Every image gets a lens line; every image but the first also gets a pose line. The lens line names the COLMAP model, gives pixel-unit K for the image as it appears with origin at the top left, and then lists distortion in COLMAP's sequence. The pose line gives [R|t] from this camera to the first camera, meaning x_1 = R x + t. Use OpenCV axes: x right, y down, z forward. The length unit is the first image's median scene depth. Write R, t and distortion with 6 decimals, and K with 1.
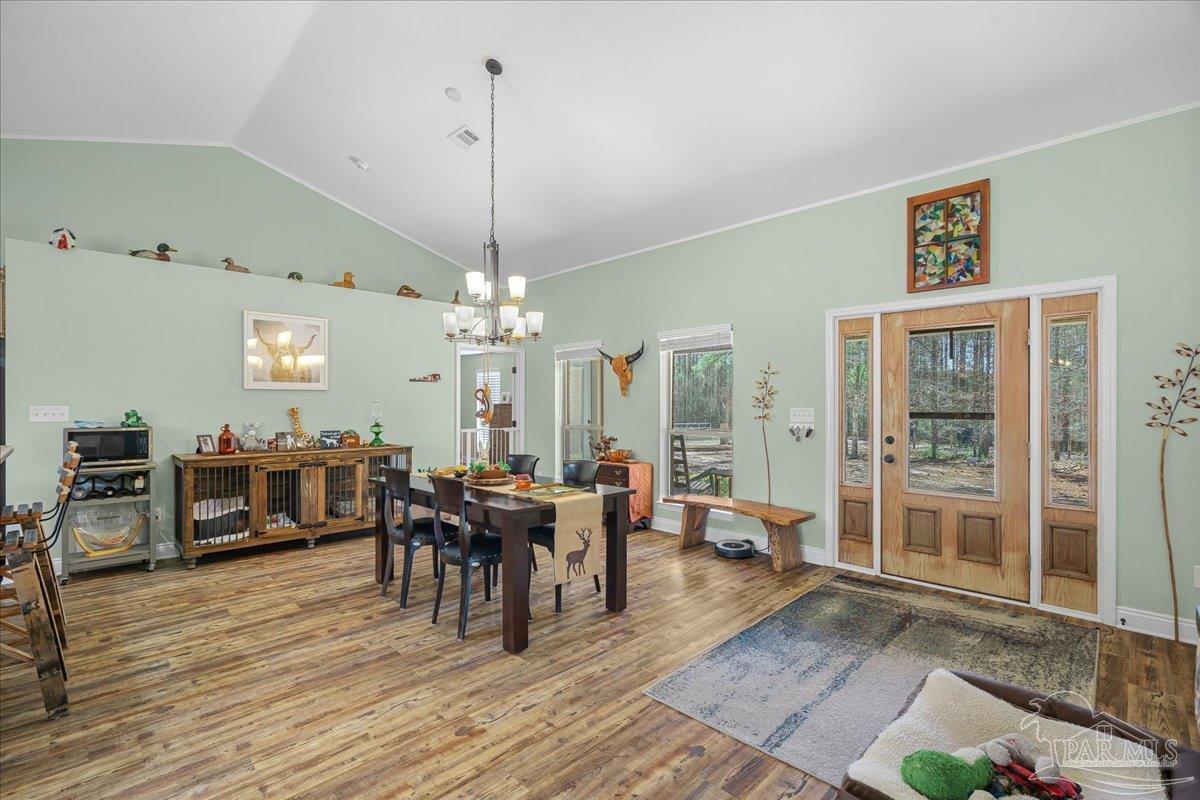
lens RADIAL K [[525.4, 0, 600.0], [0, 525.4, 400.6], [0, 0, 1]] dist [-0.010441, 0.000273]
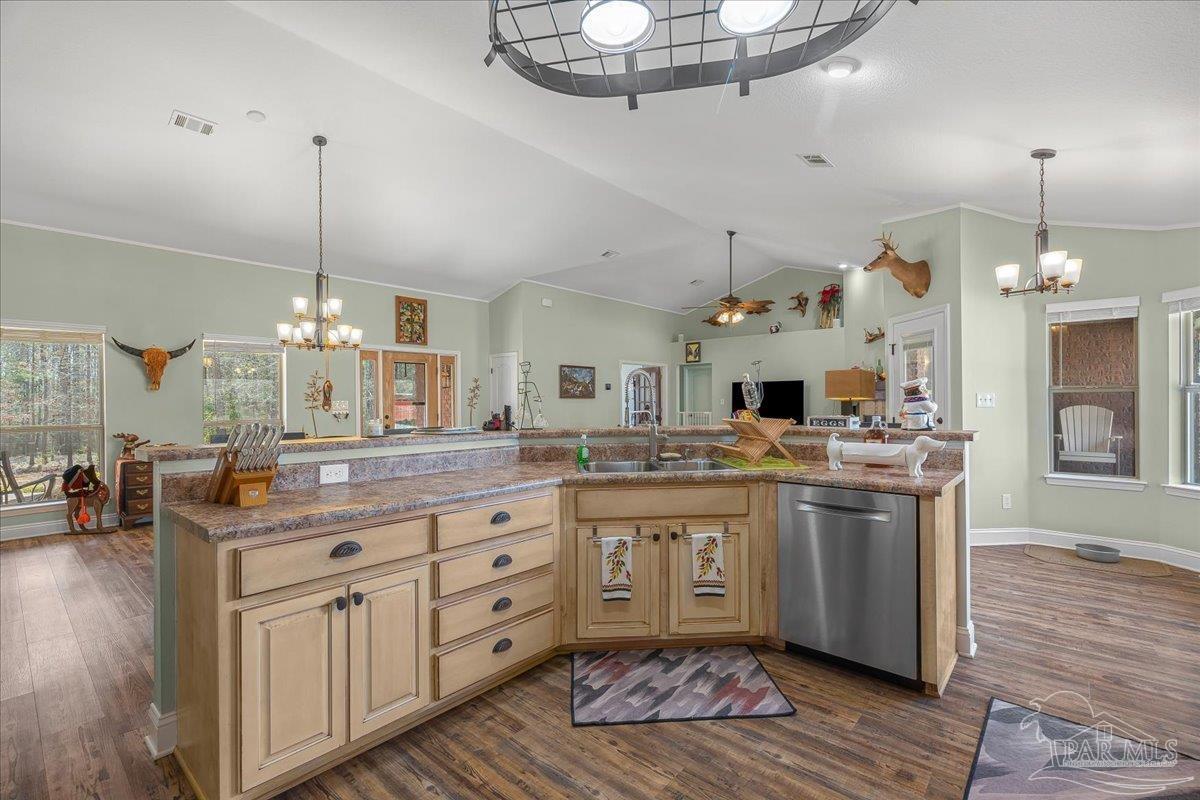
lens RADIAL K [[525.4, 0, 601.9], [0, 525.4, 400.1], [0, 0, 1]] dist [-0.010441, 0.000273]
pose [[-0.072692, 0.004408, 0.997345, -1.545211], [0.006820, 0.999969, -0.003923, 0.028603], [-0.997331, 0.006516, -0.072720, 0.379952]]
